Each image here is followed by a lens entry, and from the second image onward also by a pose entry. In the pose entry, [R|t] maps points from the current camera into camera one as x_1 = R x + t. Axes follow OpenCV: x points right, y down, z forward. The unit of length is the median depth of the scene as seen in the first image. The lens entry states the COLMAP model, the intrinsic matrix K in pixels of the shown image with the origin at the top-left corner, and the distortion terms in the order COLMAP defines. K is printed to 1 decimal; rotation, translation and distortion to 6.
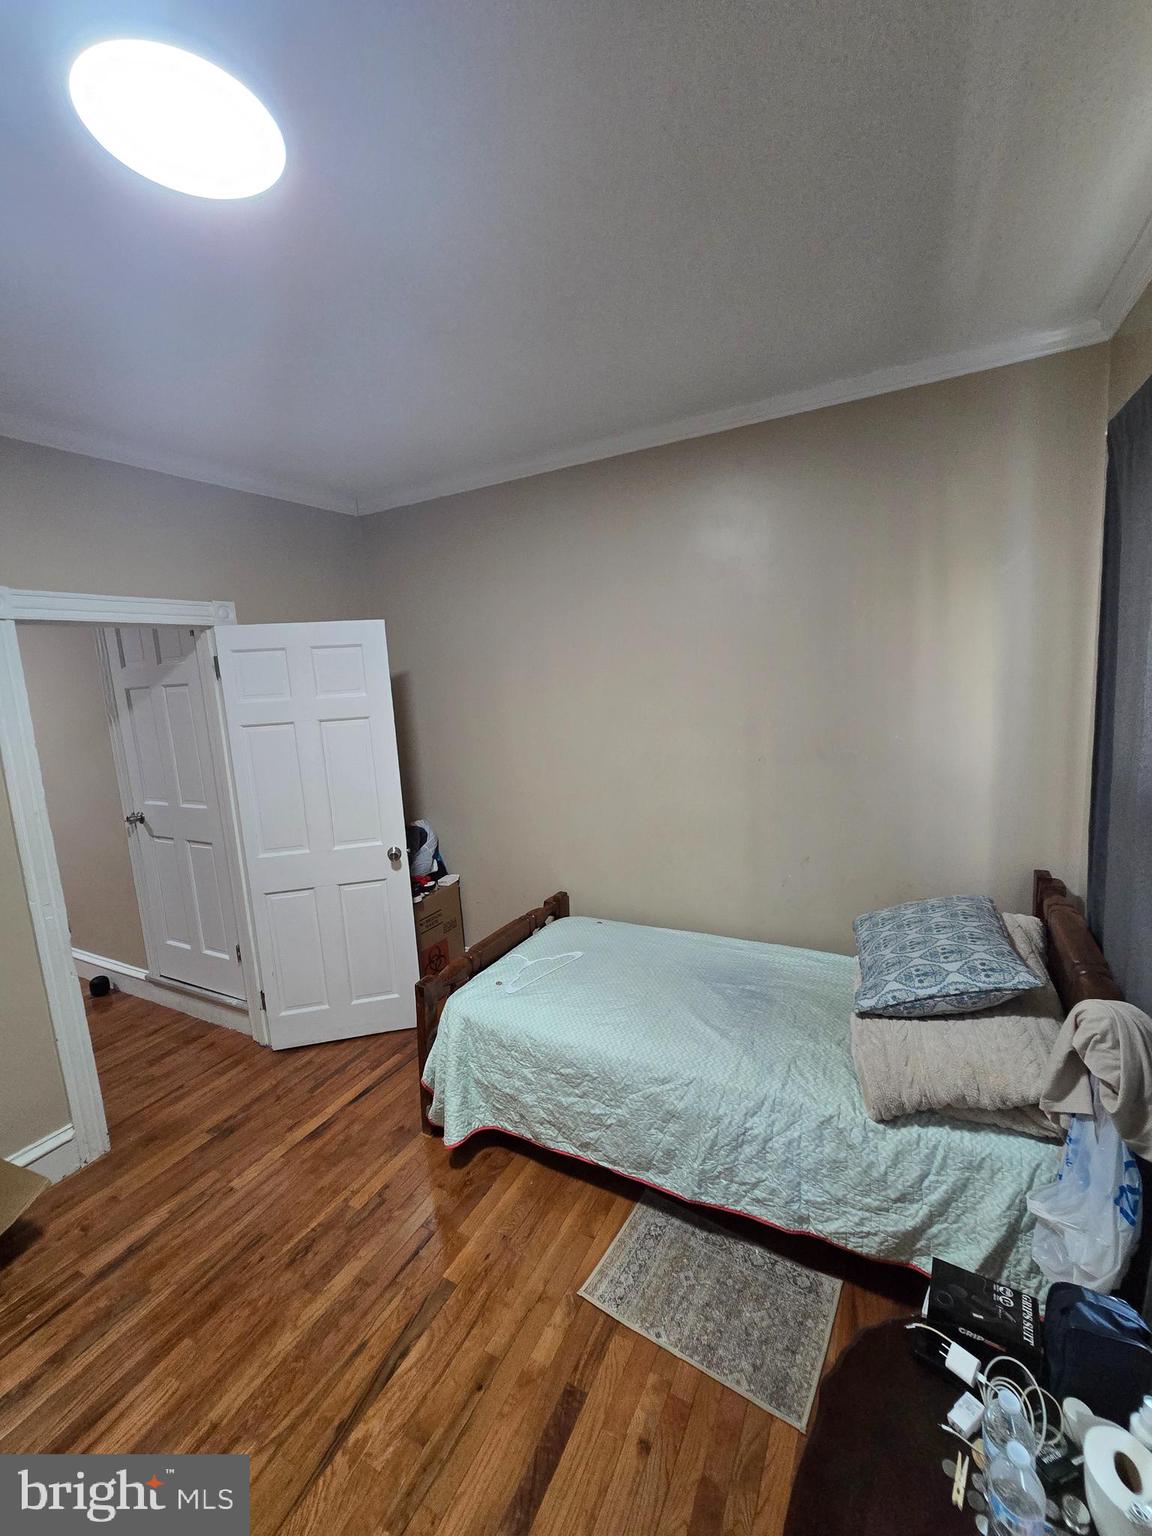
lens RADIAL K [[631.6, 0, 570.2], [0, 631.6, 765.5], [0, 0, 1]] dist [-0.011110, 0.002013]
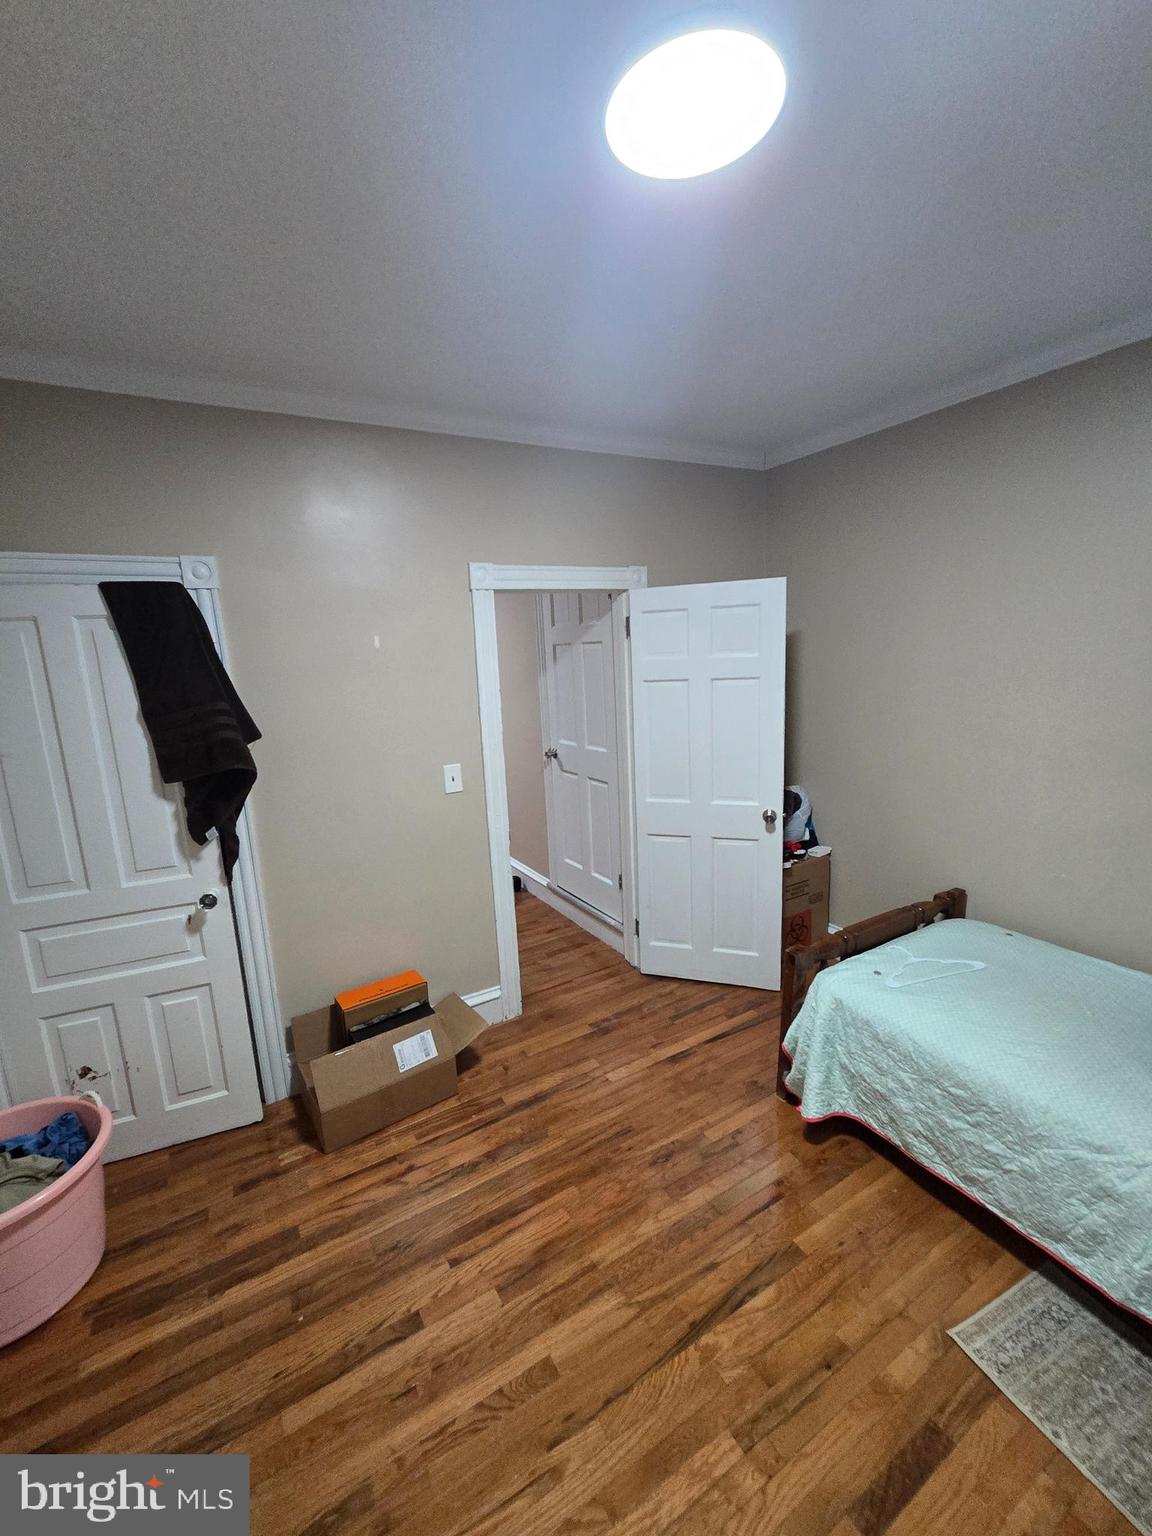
lens RADIAL K [[631.6, 0, 570.2], [0, 631.6, 765.5], [0, 0, 1]] dist [-0.011110, 0.002013]
pose [[0.849908, 0.112542, -0.514772, -0.061058], [-0.078493, 0.993066, 0.087513, -0.003279], [0.521052, -0.033971, 0.852849, -0.016926]]
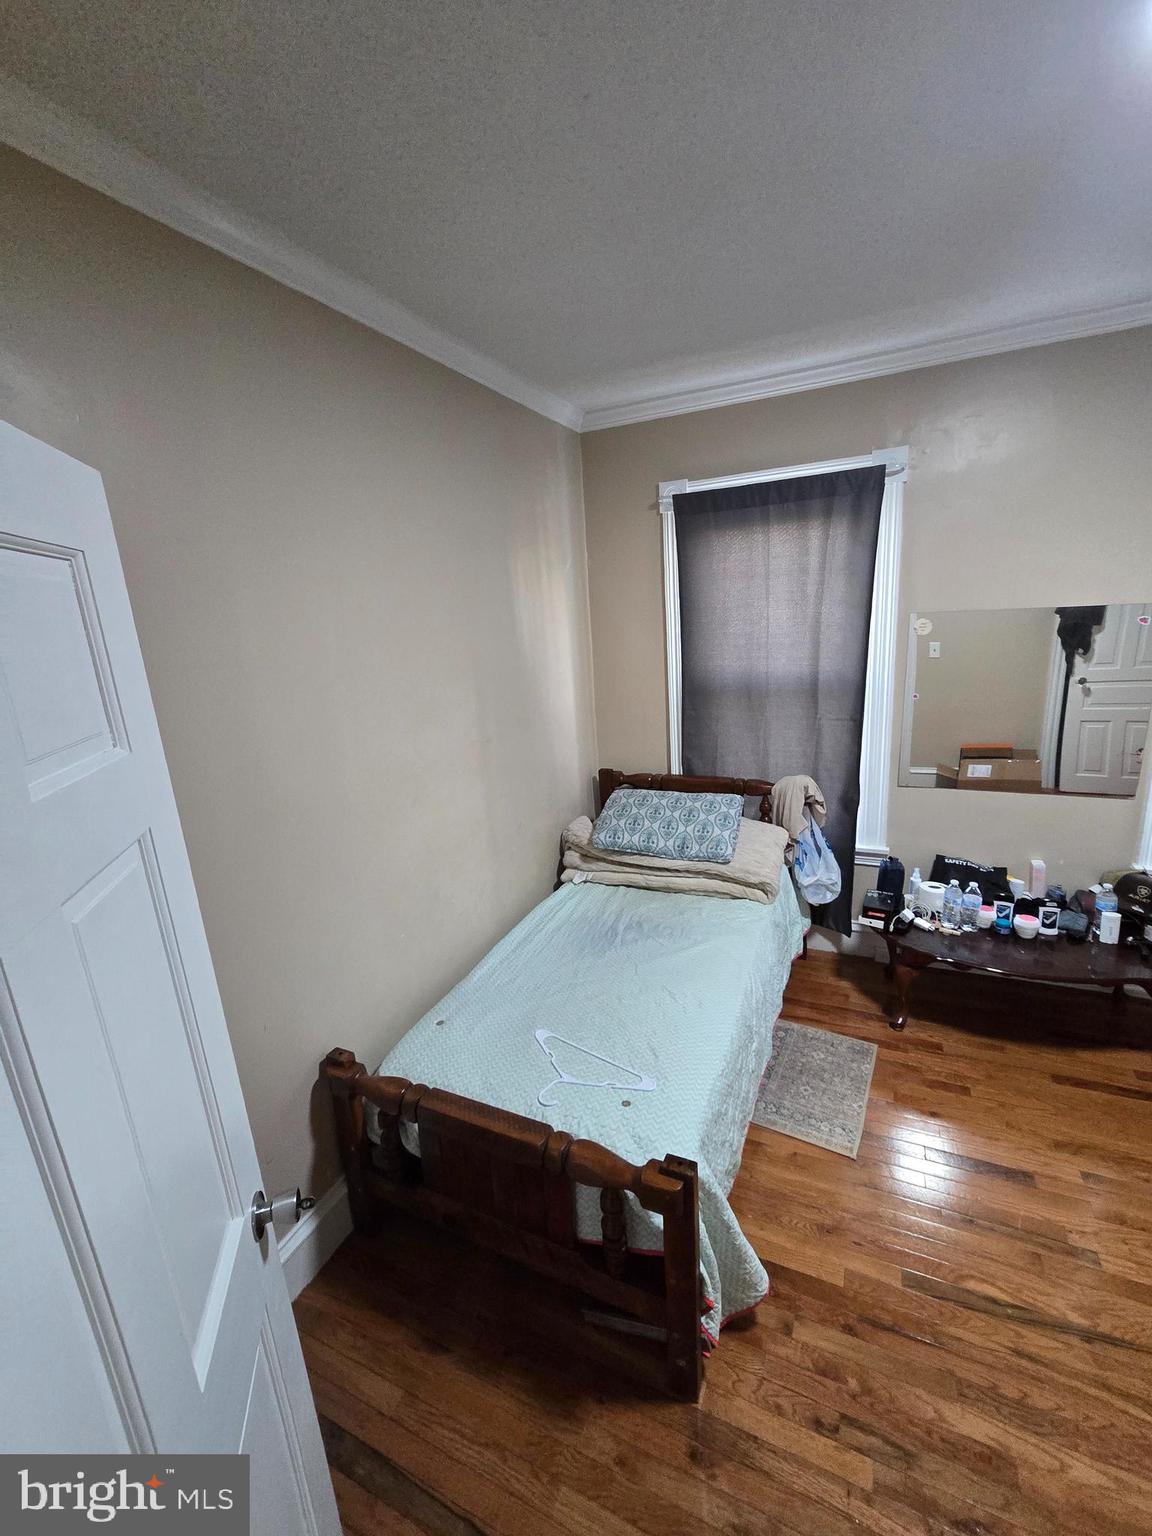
lens RADIAL K [[631.6, 0, 570.2], [0, 631.6, 765.5], [0, 0, 1]] dist [-0.011110, 0.002013]
pose [[-0.057018, -0.184085, 0.981255, -0.765019], [0.208510, 0.958984, 0.192022, -0.156725], [-0.976357, 0.215550, -0.016296, 1.085661]]
